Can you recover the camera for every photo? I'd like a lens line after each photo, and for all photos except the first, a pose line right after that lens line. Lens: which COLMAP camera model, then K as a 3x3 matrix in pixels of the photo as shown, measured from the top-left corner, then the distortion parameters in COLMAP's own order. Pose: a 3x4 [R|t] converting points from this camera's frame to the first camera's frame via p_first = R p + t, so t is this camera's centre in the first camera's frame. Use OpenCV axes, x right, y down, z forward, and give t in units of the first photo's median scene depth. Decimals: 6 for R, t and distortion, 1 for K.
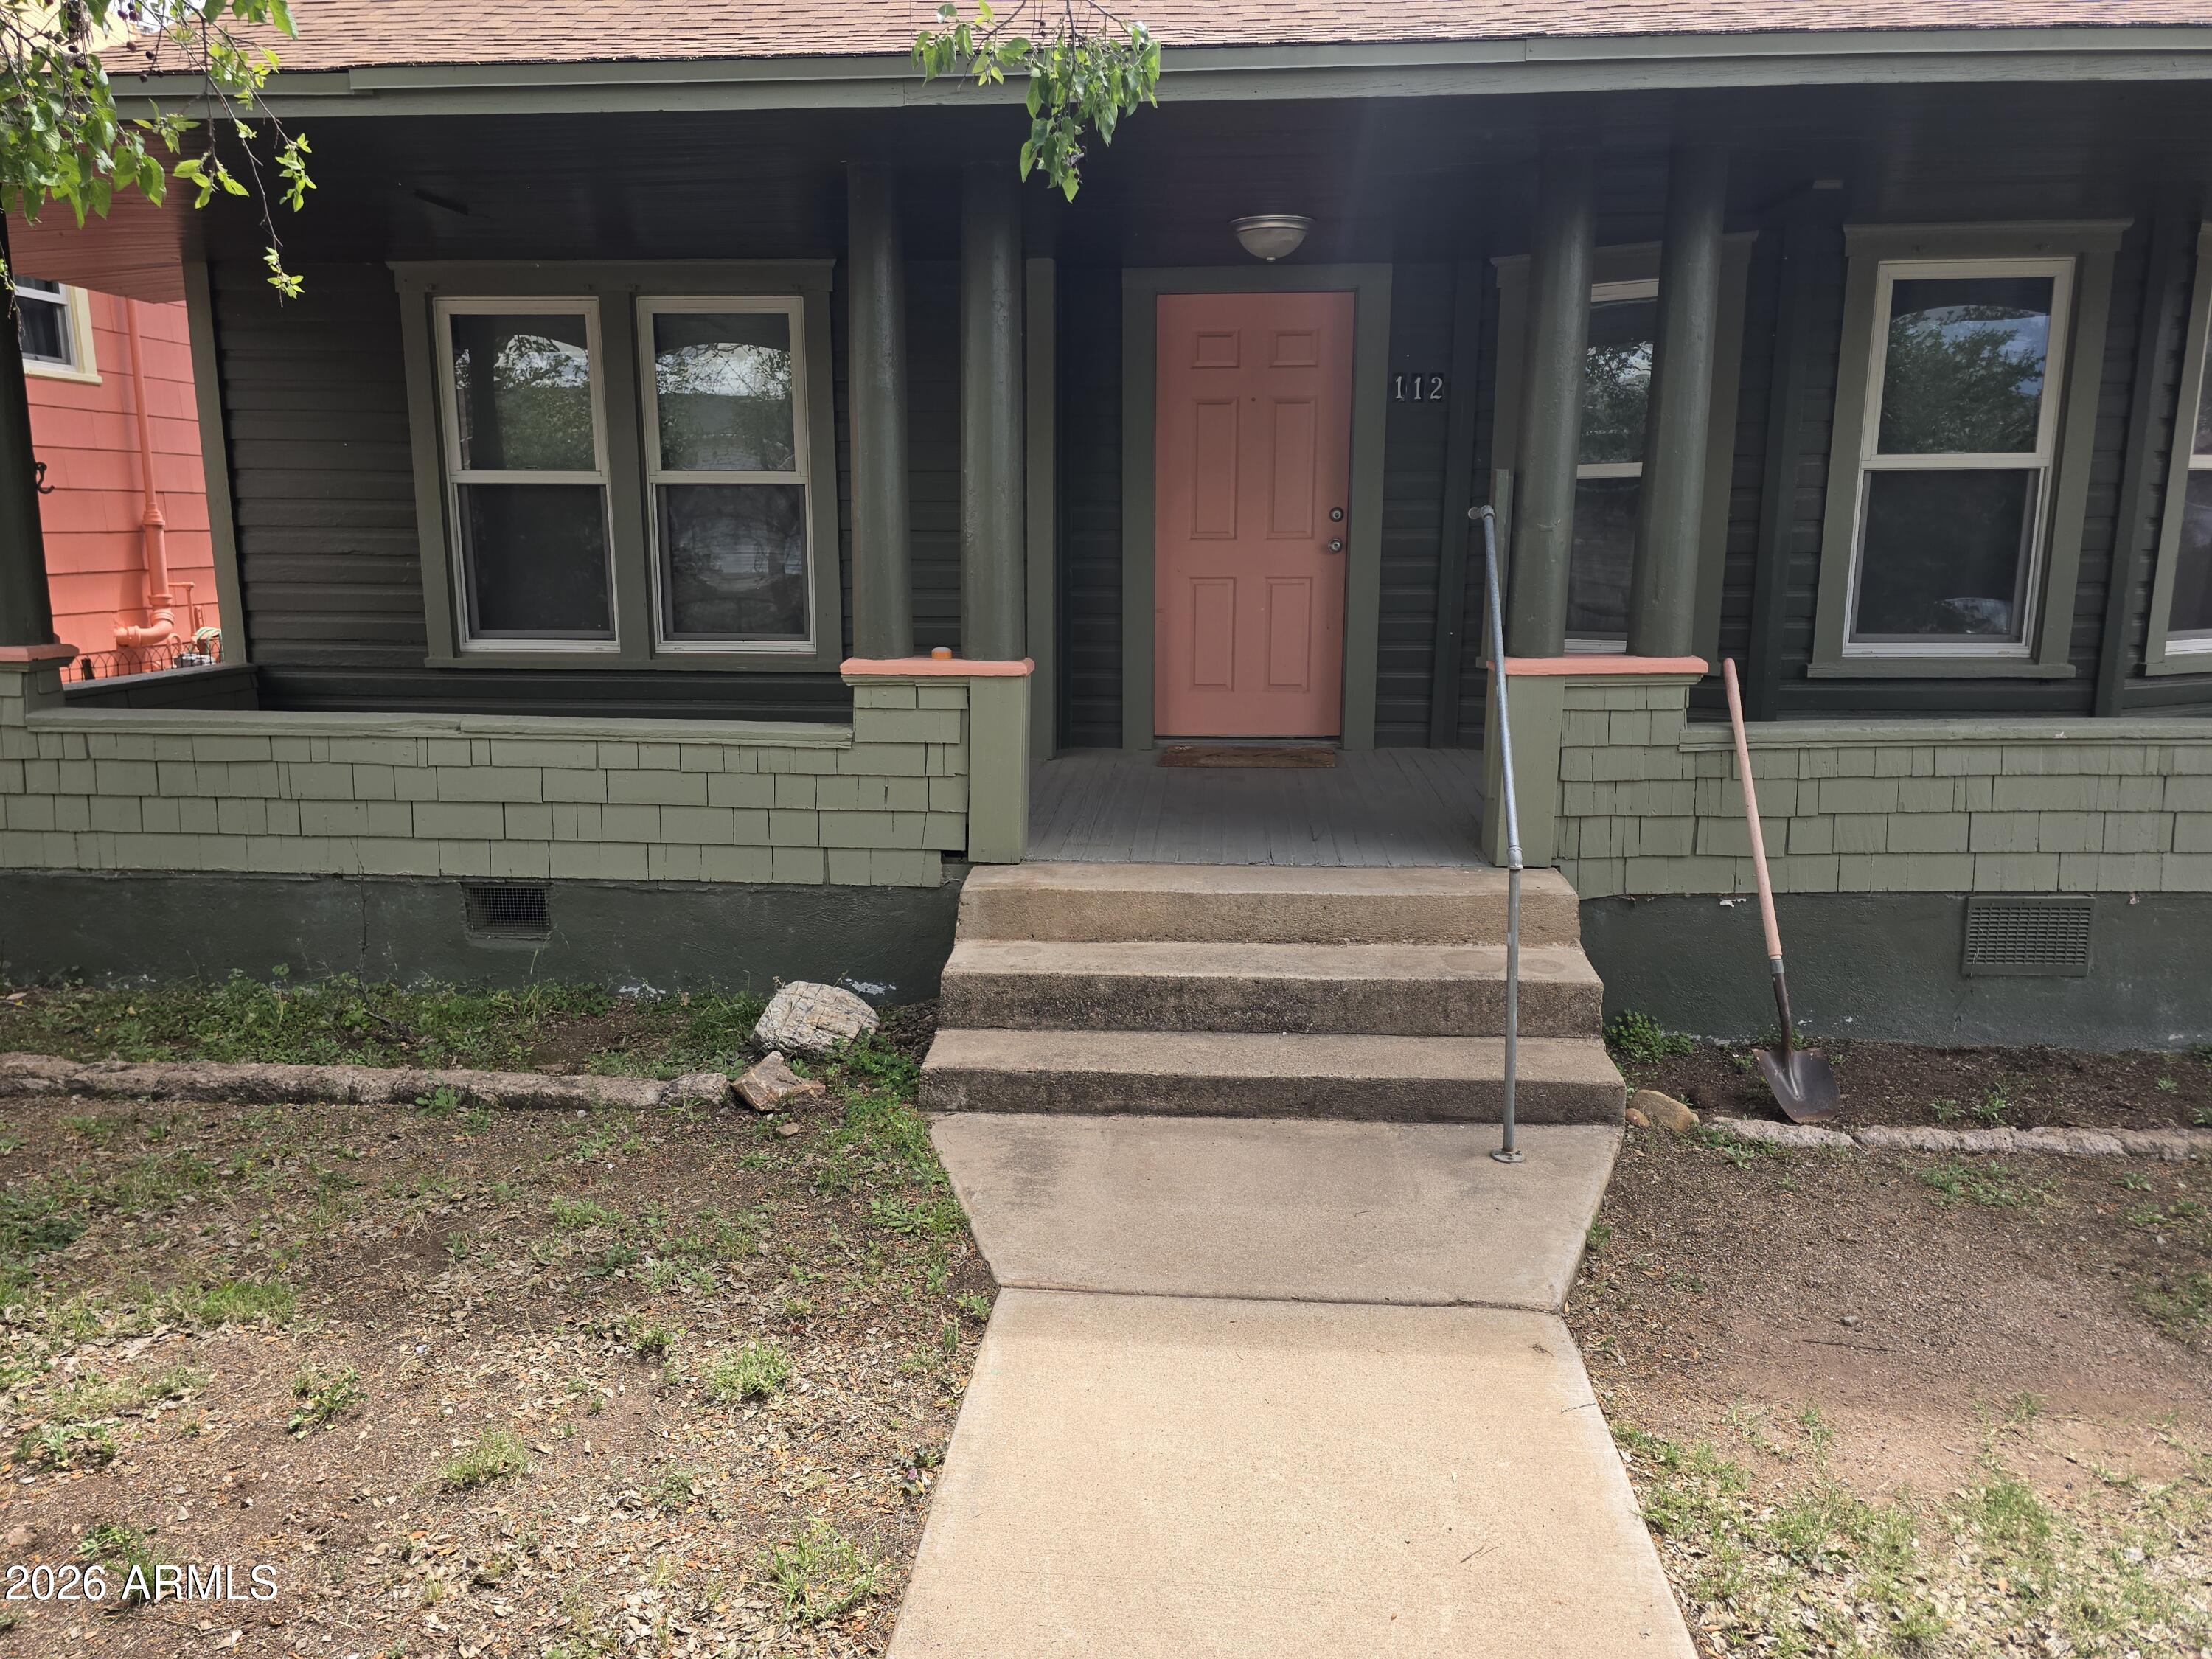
lens RADIAL K [[1481.9, 0, 1103.9], [0, 1481.9, 819.7], [0, 0, 1]] dist [0.024146, -0.015423]
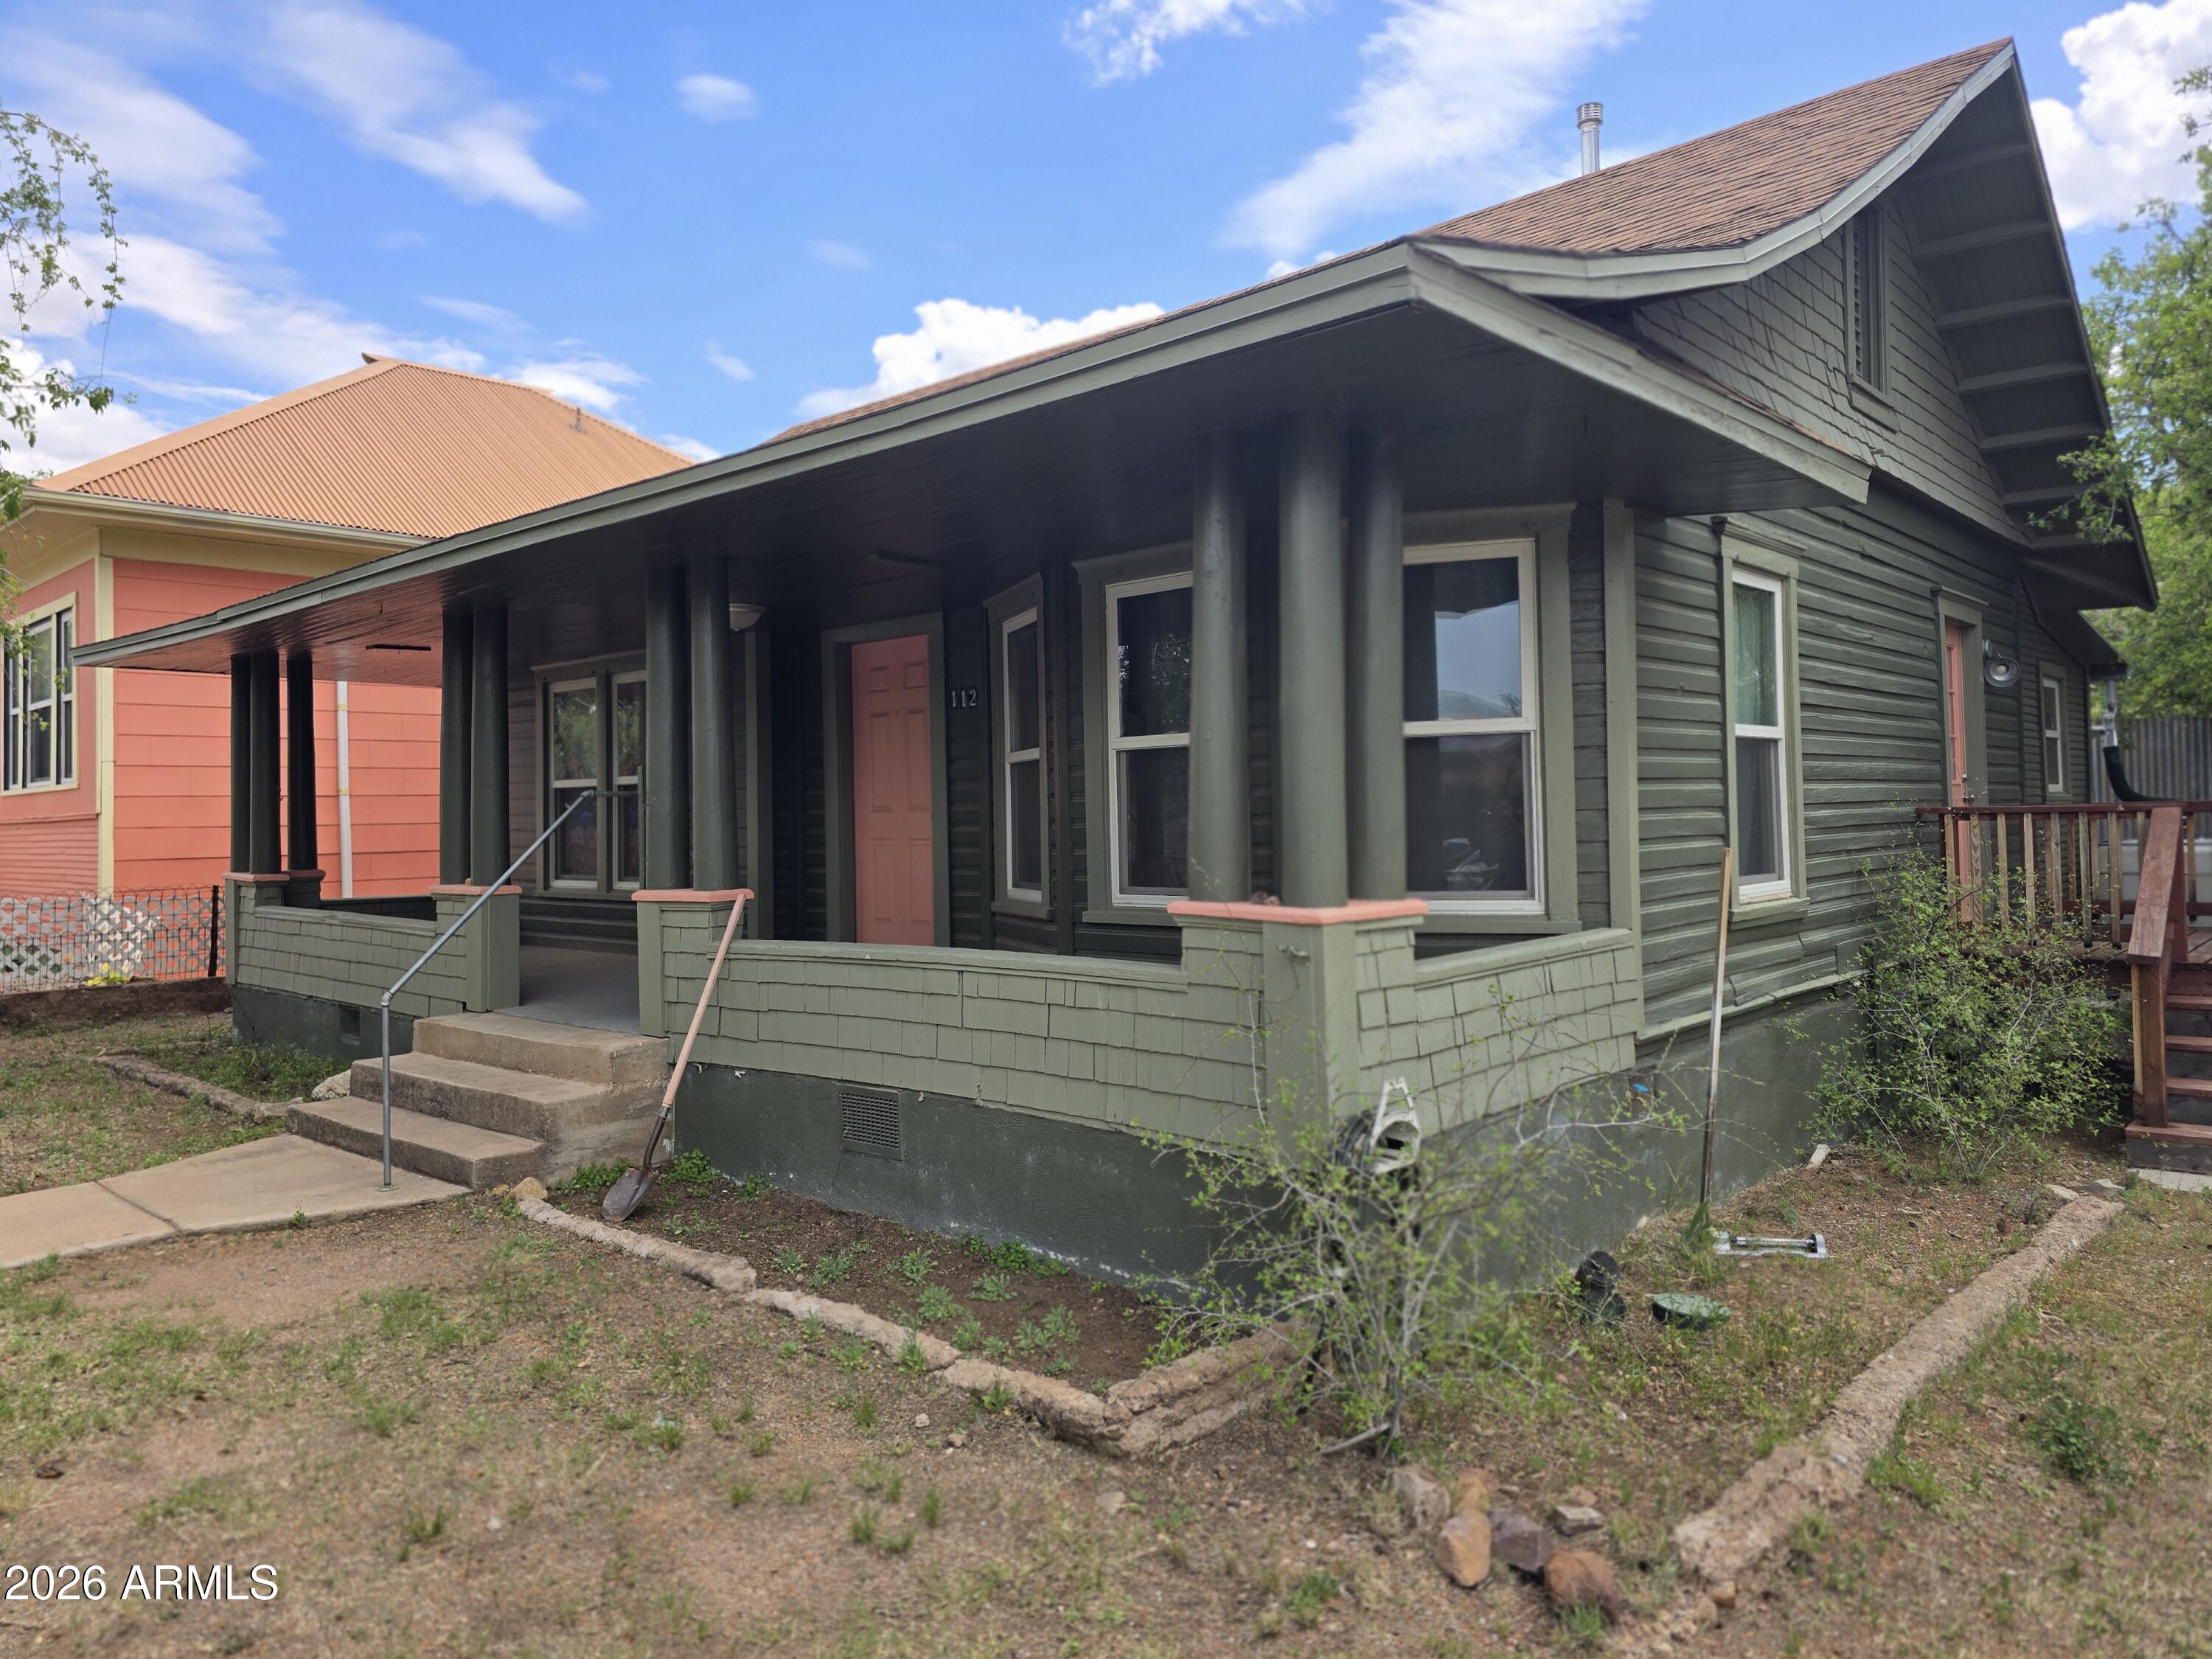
lens RADIAL K [[1481.9, 0, 1089.0], [0, 1481.9, 814.8], [0, 0, 1]] dist [0.024146, -0.015423]
pose [[0.795892, -0.008483, -0.605379, 1.209748], [-0.096198, 0.985428, -0.140280, -0.014912], [0.597747, 0.169884, 0.783478, 0.063869]]
